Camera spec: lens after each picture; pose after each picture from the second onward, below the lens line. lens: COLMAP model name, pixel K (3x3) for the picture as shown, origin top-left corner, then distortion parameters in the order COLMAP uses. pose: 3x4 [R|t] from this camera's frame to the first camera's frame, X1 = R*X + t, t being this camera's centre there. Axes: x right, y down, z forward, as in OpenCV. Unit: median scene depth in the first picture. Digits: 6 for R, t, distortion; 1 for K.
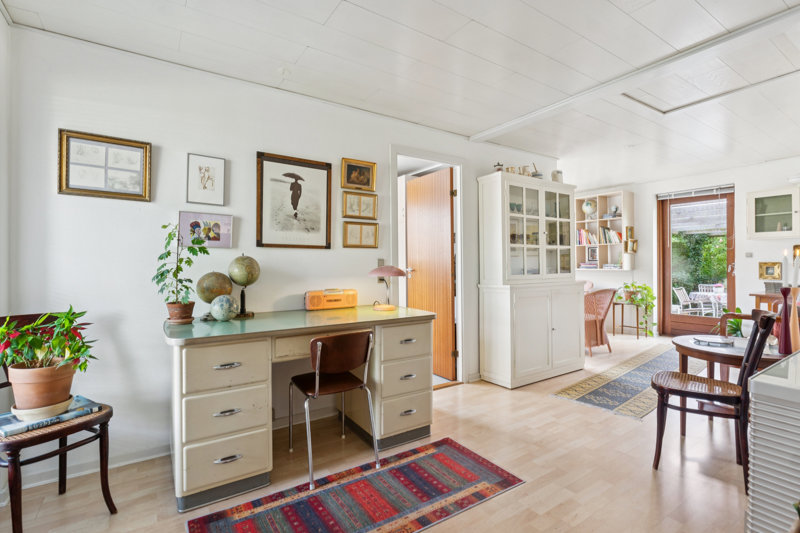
lens RADIAL K [[379.9, 0, 398.2], [0, 379.9, 265.7], [0, 0, 1]] dist [-0.005378, -0.000896]
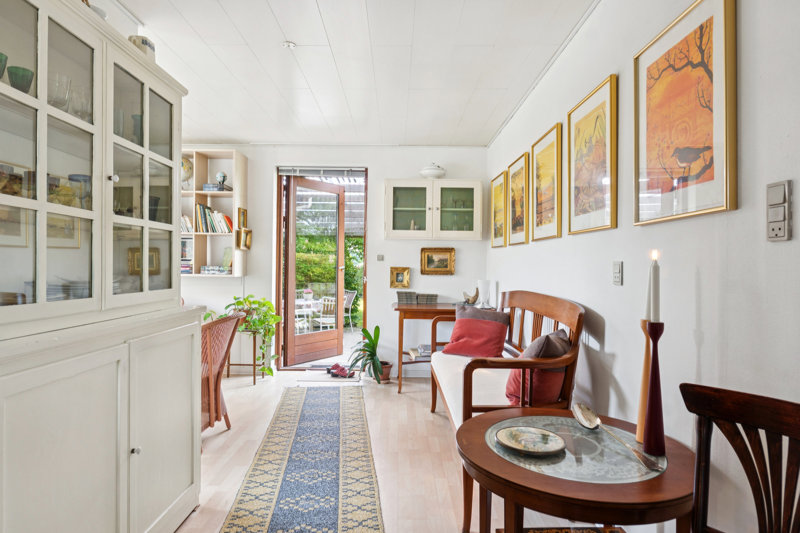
lens RADIAL K [[456.2, 0, 400.6], [0, 456.2, 265.1], [0, 0, 1]] dist [0.004262, 0.001095]
pose [[0.555473, 0.013830, 0.831419, 0.184160], [-0.011944, 0.999891, -0.008653, -0.006198], [-0.831449, -0.005124, 0.555578, 0.541768]]
